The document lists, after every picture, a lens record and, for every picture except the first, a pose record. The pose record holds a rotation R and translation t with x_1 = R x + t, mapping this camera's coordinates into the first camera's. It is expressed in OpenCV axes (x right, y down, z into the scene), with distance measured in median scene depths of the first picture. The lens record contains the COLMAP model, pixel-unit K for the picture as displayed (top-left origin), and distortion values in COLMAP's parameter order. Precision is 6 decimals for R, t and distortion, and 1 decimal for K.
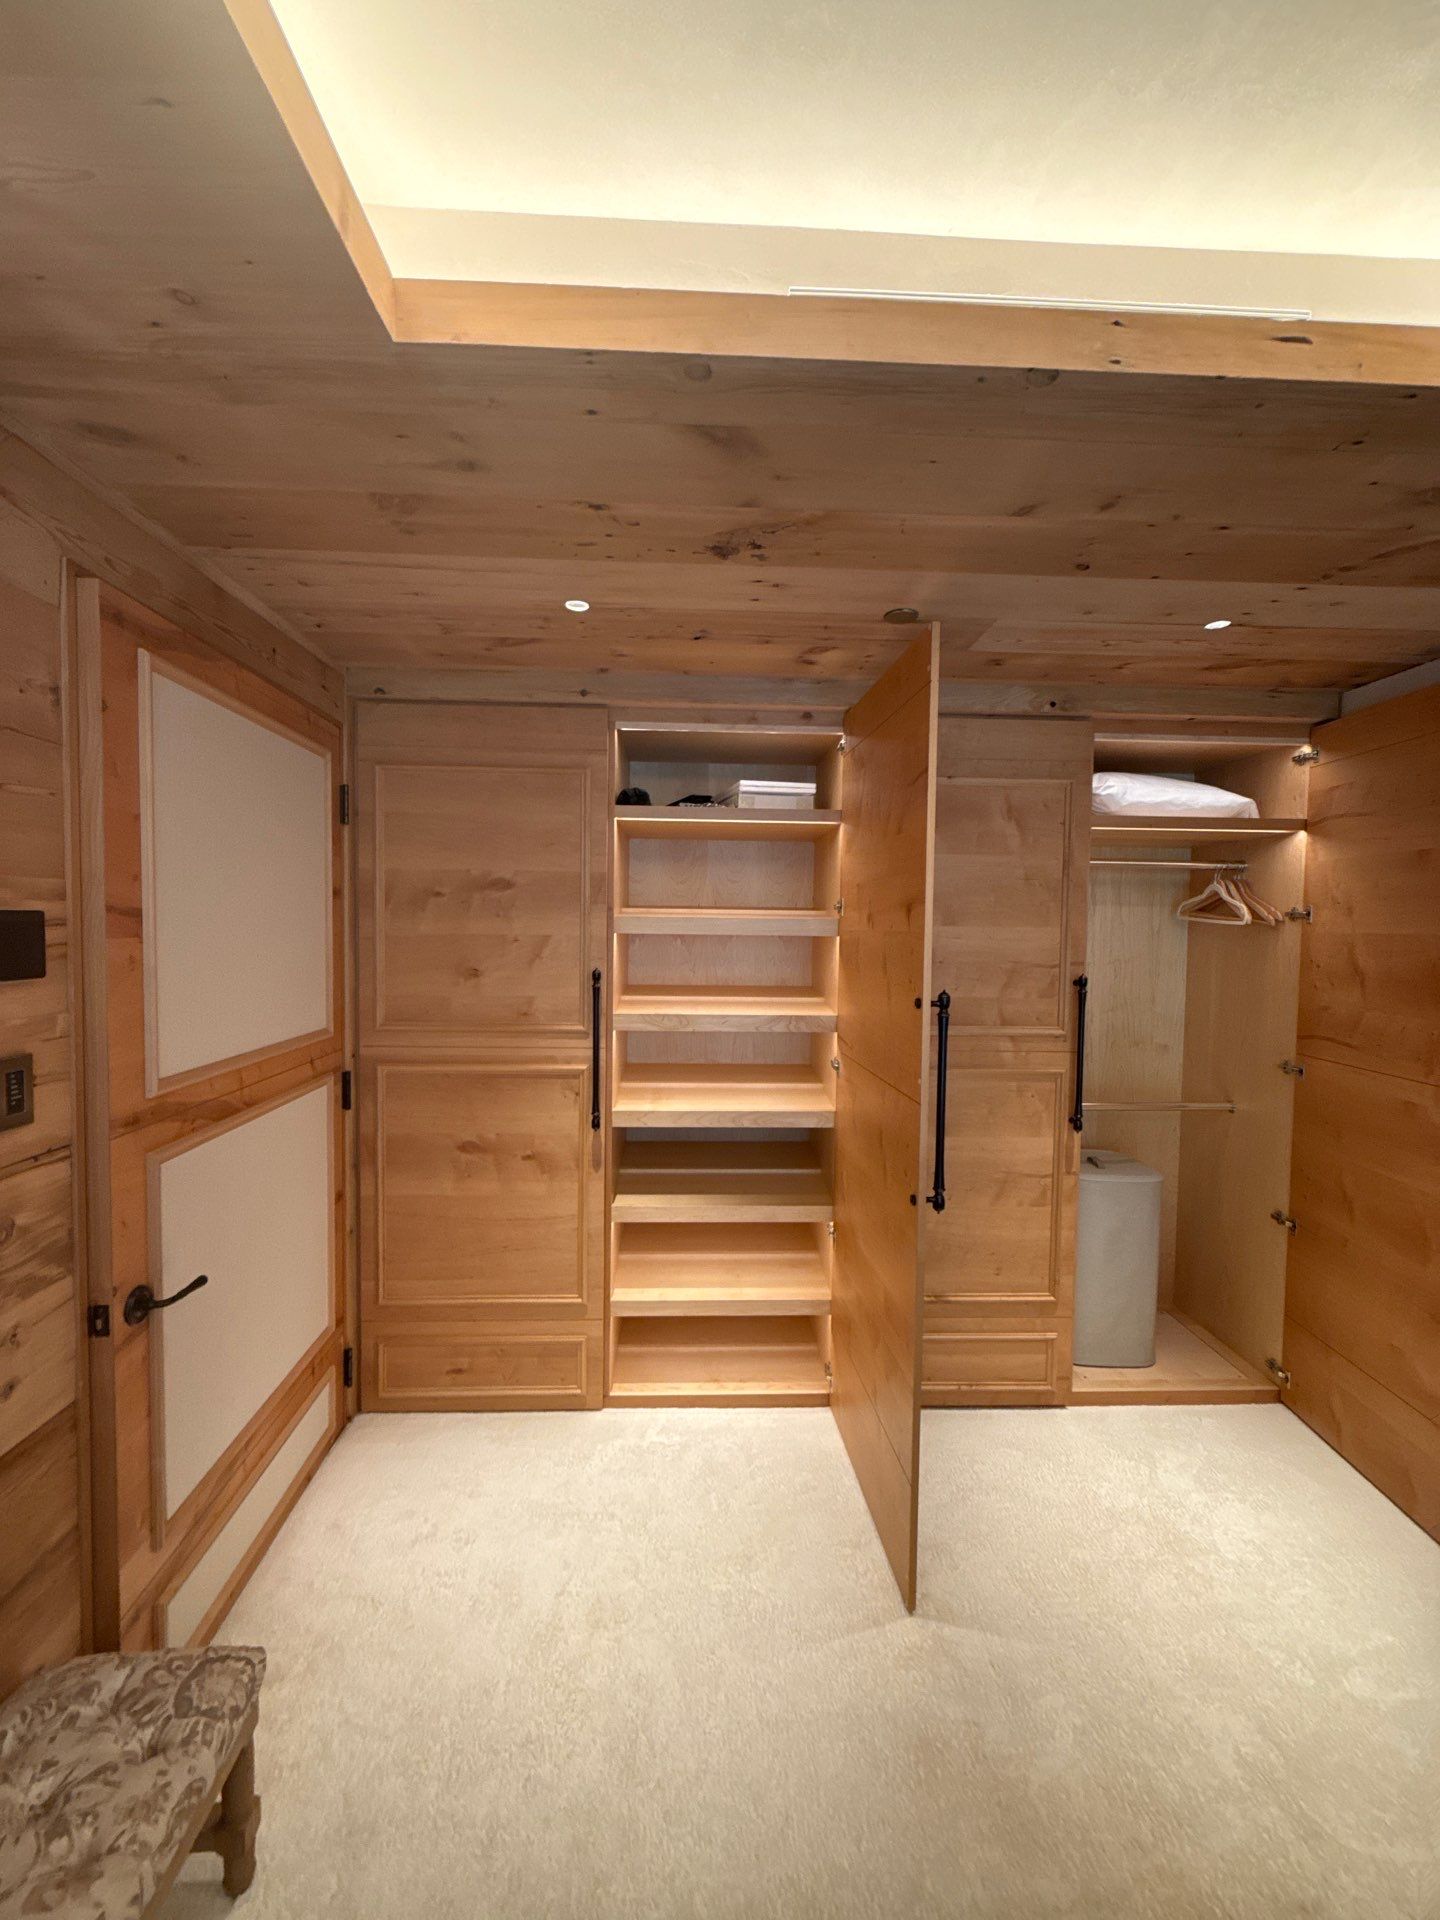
lens RADIAL K [[776.0, 0, 719.5], [0, 776.0, 958.5], [0, 0, 1]] dist [-0.000363, 0.000442]
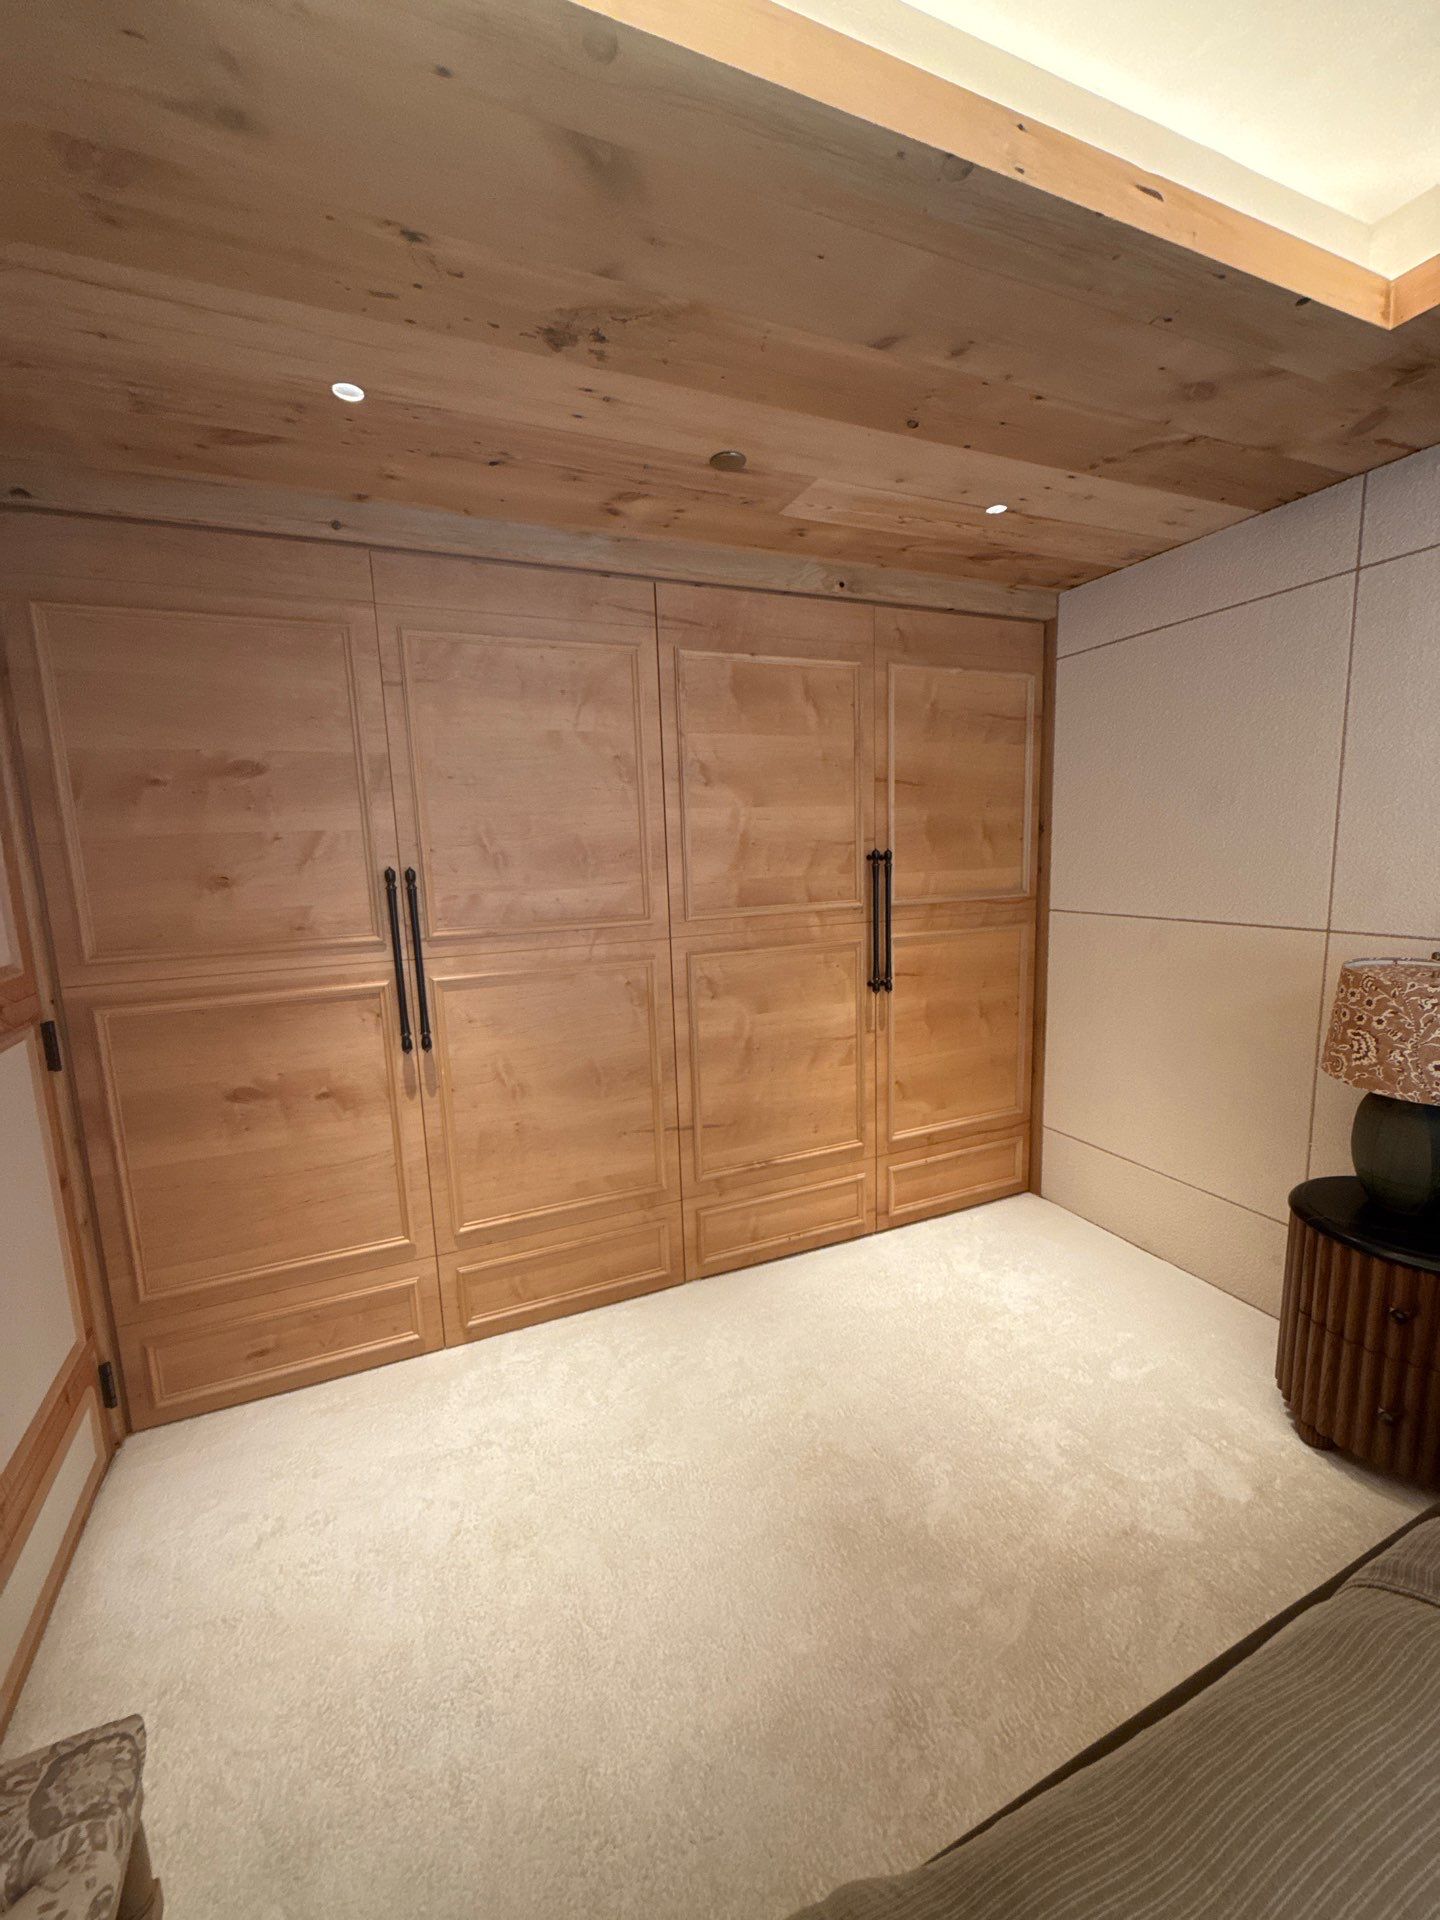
lens RADIAL K [[776.0, 0, 728.7], [0, 776.0, 962.1], [0, 0, 1]] dist [-0.000363, 0.000442]
pose [[0.928829, -0.099170, 0.356989, -0.154861], [0.061467, 0.991406, 0.115481, 0.049939], [-0.365373, -0.085319, 0.926943, 0.073932]]
